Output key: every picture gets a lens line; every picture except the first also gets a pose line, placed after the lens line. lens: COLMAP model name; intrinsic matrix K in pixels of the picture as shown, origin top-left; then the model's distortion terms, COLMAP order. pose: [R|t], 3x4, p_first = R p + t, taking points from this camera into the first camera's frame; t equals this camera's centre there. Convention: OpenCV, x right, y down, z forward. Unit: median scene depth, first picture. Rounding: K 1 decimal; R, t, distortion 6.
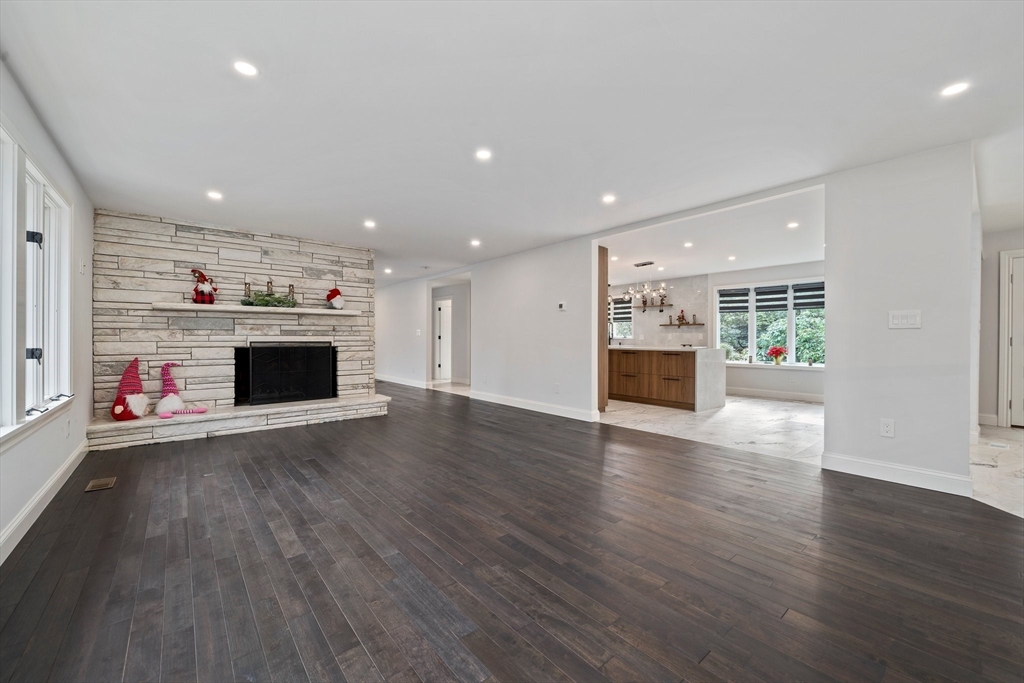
lens RADIAL K [[399.5, 0, 530.3], [0, 399.5, 340.2], [0, 0, 1]] dist [0.010855, 0.000191]
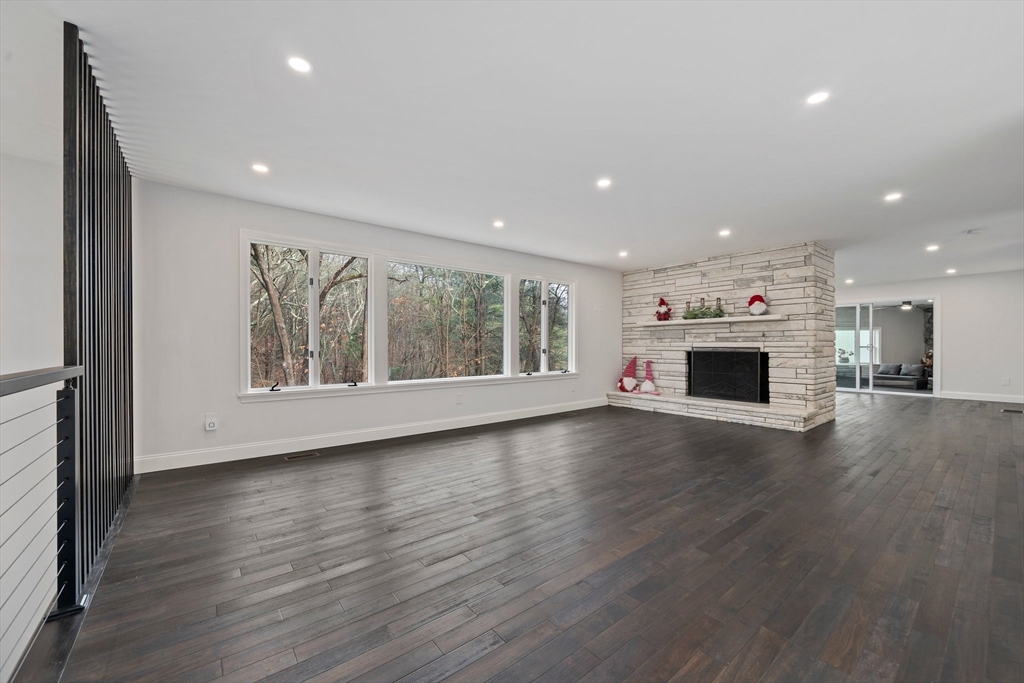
lens RADIAL K [[399.5, 0, 506.1], [0, 399.5, 343.2], [0, 0, 1]] dist [0.010855, 0.000191]
pose [[-0.017940, -0.001041, -0.999839, 0.580061], [0.002408, 0.999997, -0.001085, -0.008409], [0.999836, -0.002427, -0.017937, 0.414432]]
